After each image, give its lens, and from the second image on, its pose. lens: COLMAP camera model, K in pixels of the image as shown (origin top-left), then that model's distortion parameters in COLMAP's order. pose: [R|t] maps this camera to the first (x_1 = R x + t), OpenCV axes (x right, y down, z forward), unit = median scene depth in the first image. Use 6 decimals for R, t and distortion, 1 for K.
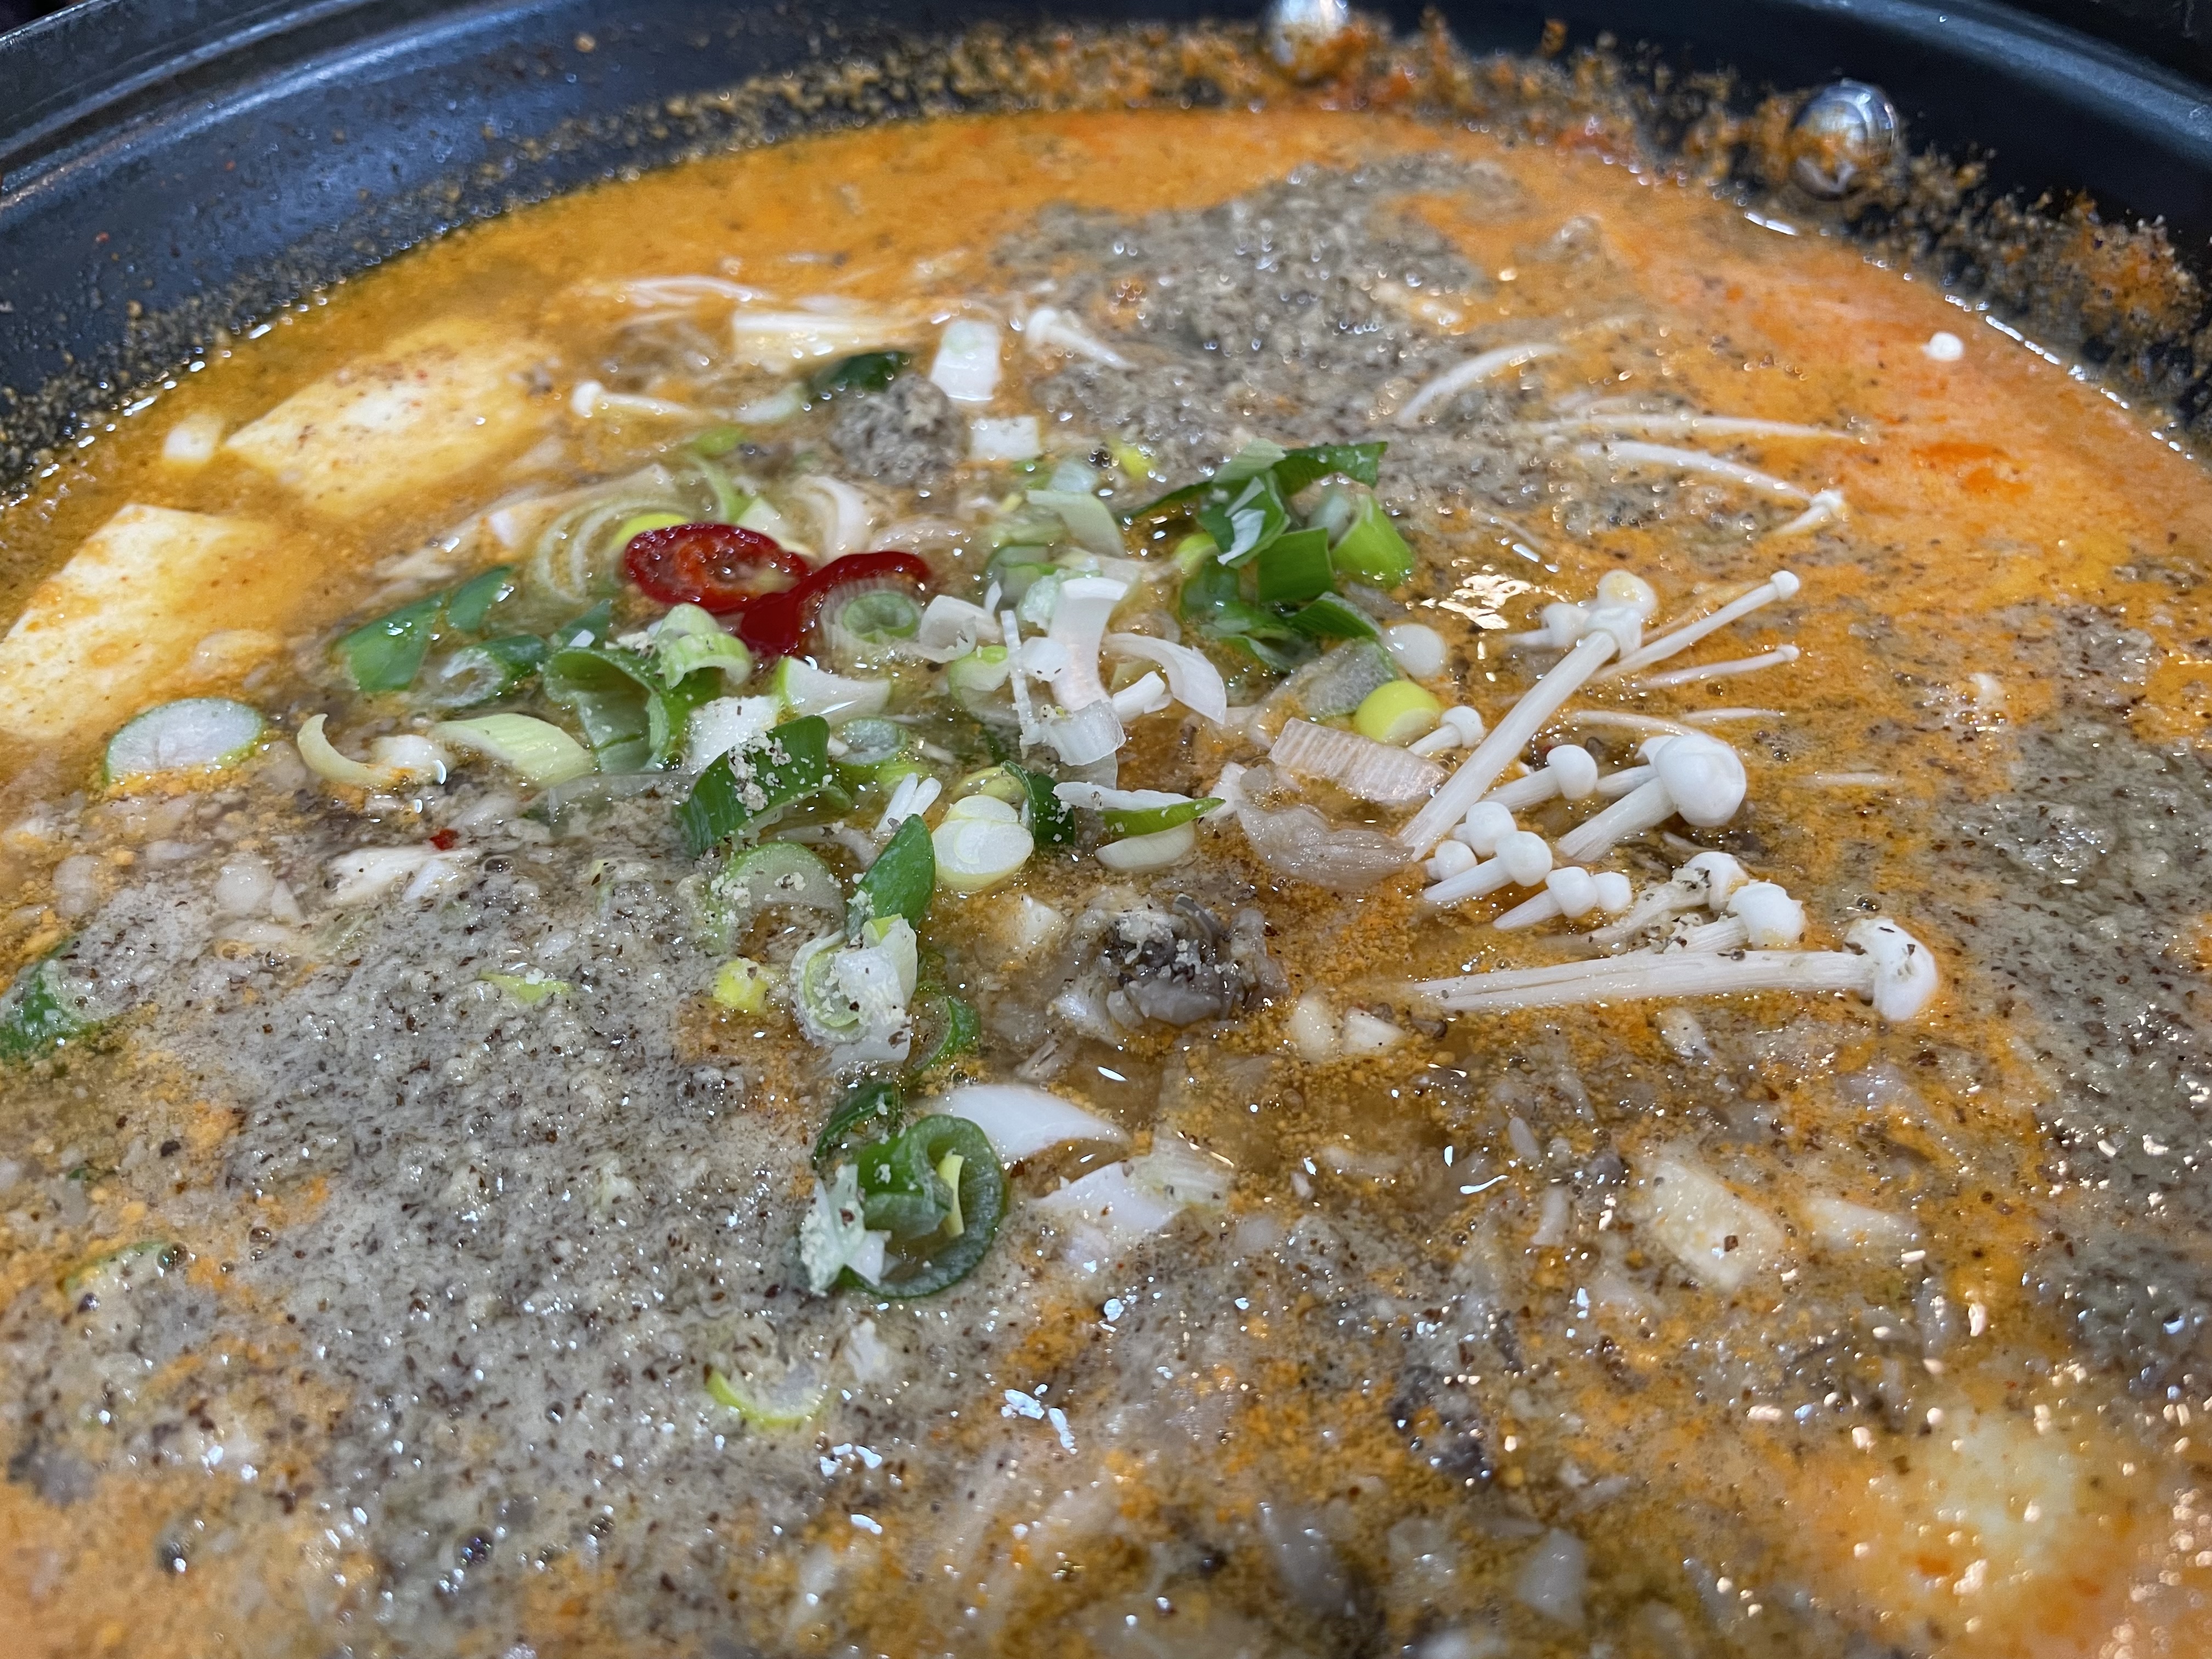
lens RADIAL K [[1708.2, 0, 1146.0], [0, 1708.2, 831.0], [0, 0, 1]] dist [0.002779, -0.056739]
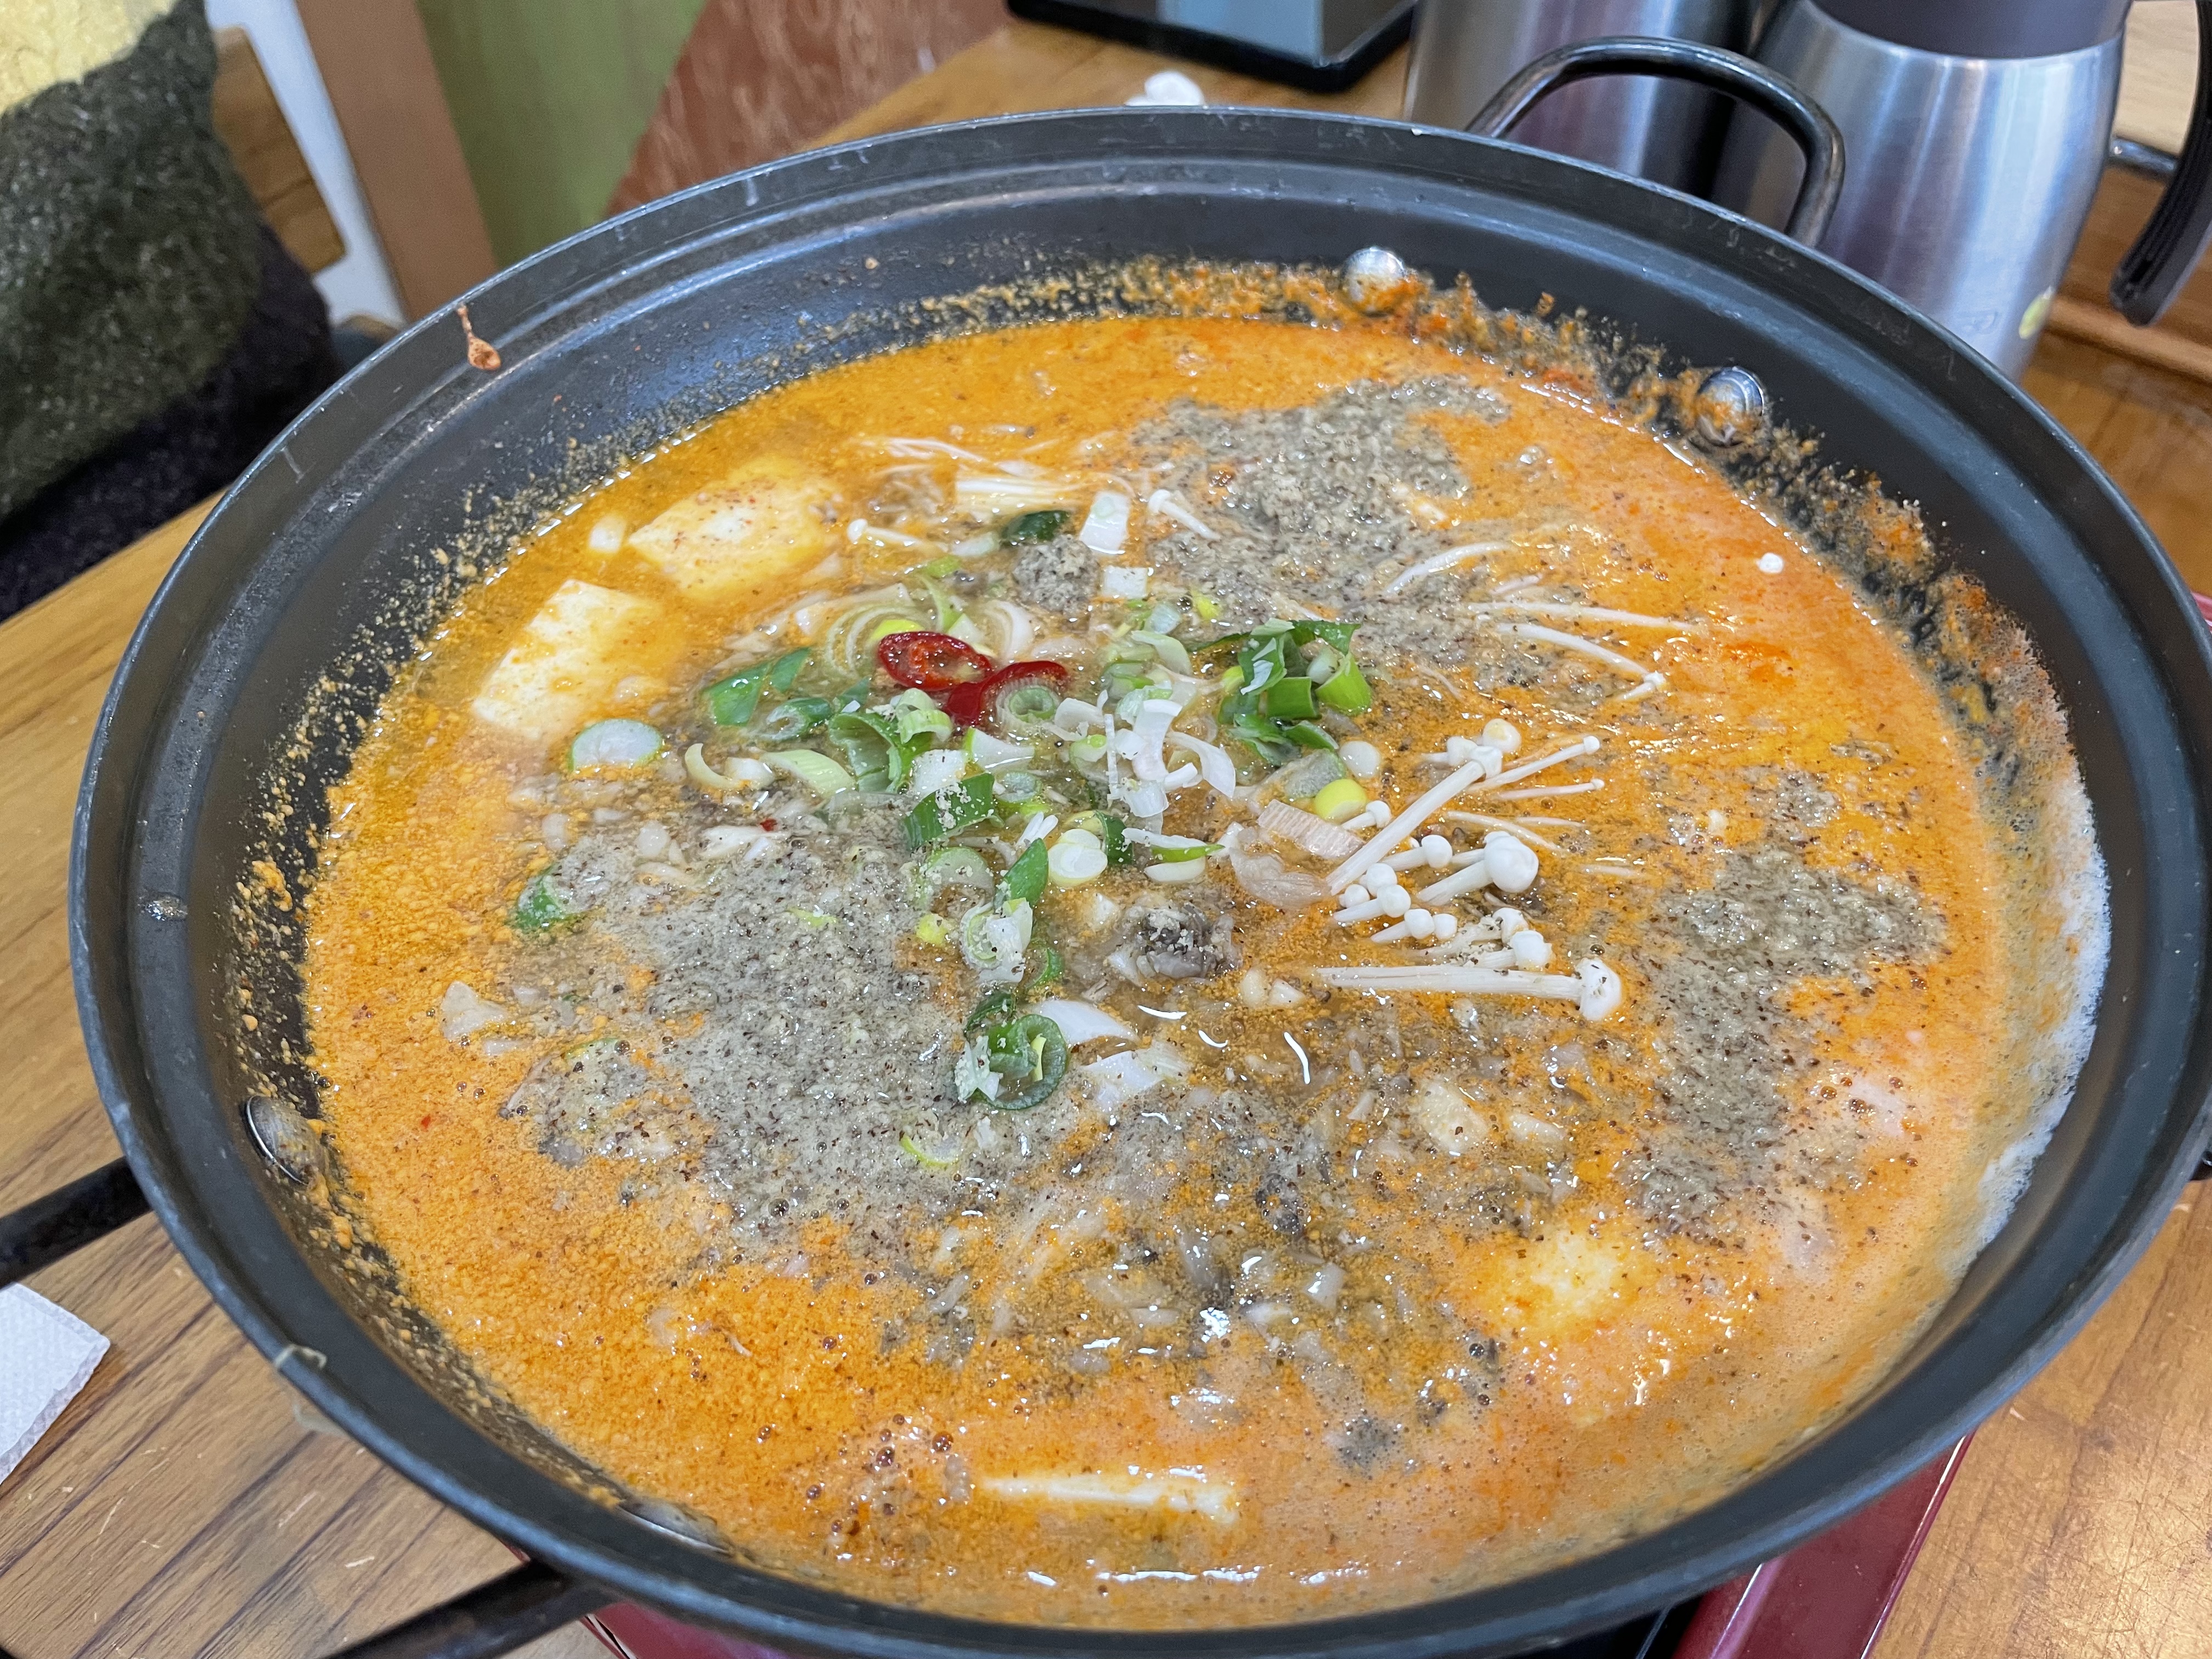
lens RADIAL K [[1818.4, 0, 1106.3], [0, 1818.4, 823.2], [0, 0, 1]] dist [0.008745, -0.013988]
pose [[0.988784, 0.094540, -0.115624, 0.133649], [-0.089196, 0.994730, 0.050562, -0.118943], [0.119794, -0.039682, 0.992005, -0.762885]]
